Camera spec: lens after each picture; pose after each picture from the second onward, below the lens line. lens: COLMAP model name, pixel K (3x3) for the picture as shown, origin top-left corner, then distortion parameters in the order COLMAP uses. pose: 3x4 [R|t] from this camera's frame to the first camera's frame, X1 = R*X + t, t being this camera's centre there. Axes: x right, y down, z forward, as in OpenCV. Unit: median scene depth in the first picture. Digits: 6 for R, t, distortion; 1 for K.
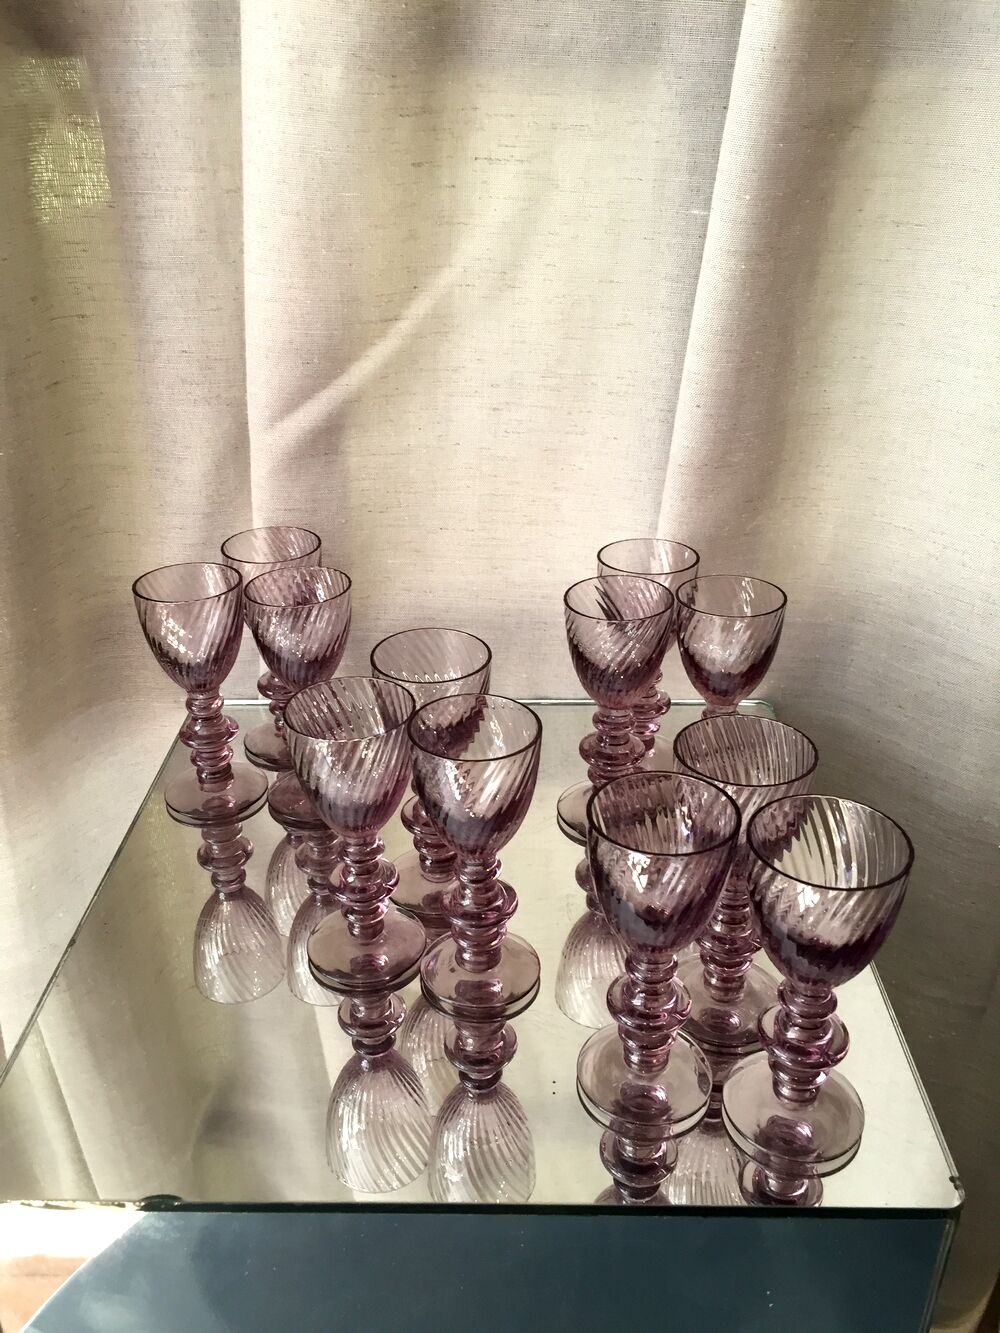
lens RADIAL K [[1168.3, 0, 499.8], [0, 1168.3, 670.7], [0, 0, 1]] dist [0.102536, -0.159640]
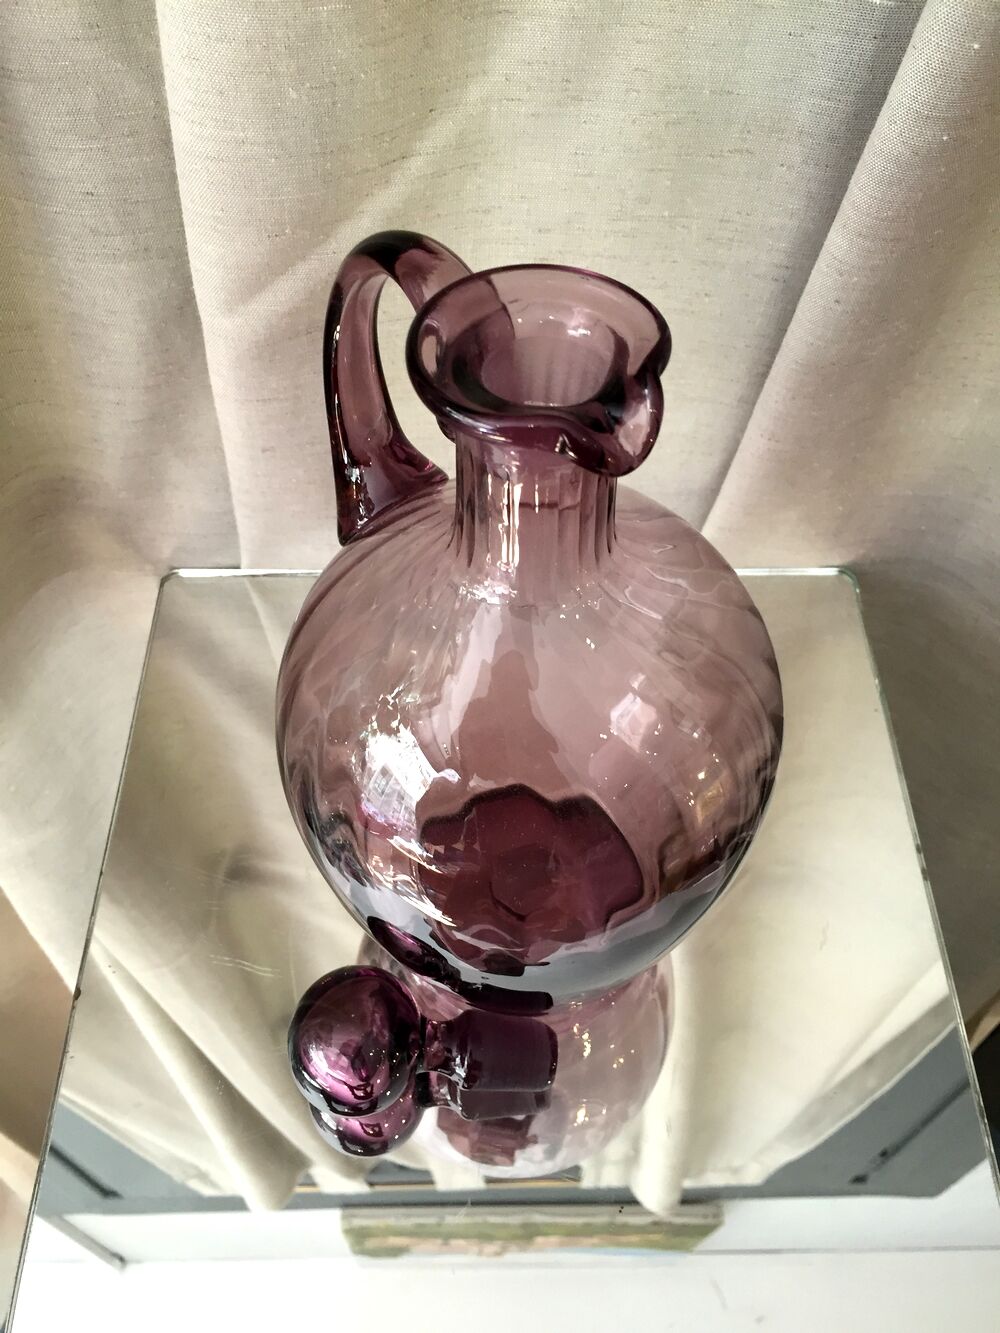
lens RADIAL K [[1168.3, 0, 500.0], [0, 1168.3, 666.5], [0, 0, 1]] dist [0.093105, -0.150629]
pose [[0.999629, -0.009151, 0.025642, -0.052797], [-0.003888, 0.884174, 0.467142, -0.355206], [-0.026947, -0.467068, 0.883811, 0.272081]]
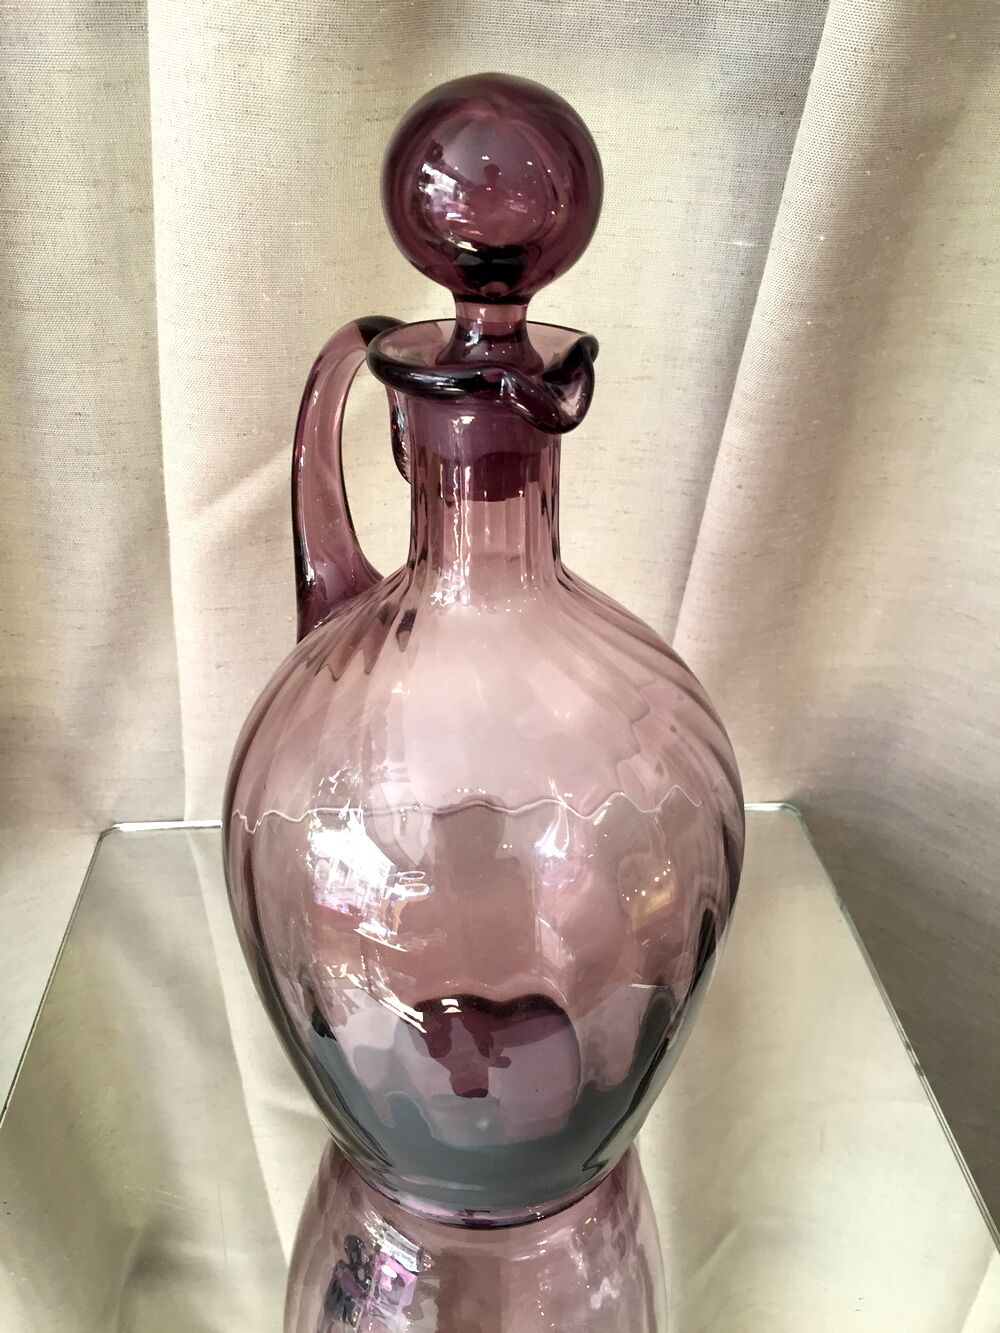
lens RADIAL K [[1168.3, 0, 500.0], [0, 1168.3, 666.5], [0, 0, 1]] dist [0.093105, -0.150629]
pose [[0.995974, -0.022112, 0.086870, -0.065533], [0.016741, 0.997931, 0.062083, -0.152170], [-0.088063, -0.060379, 0.994283, 0.206318]]
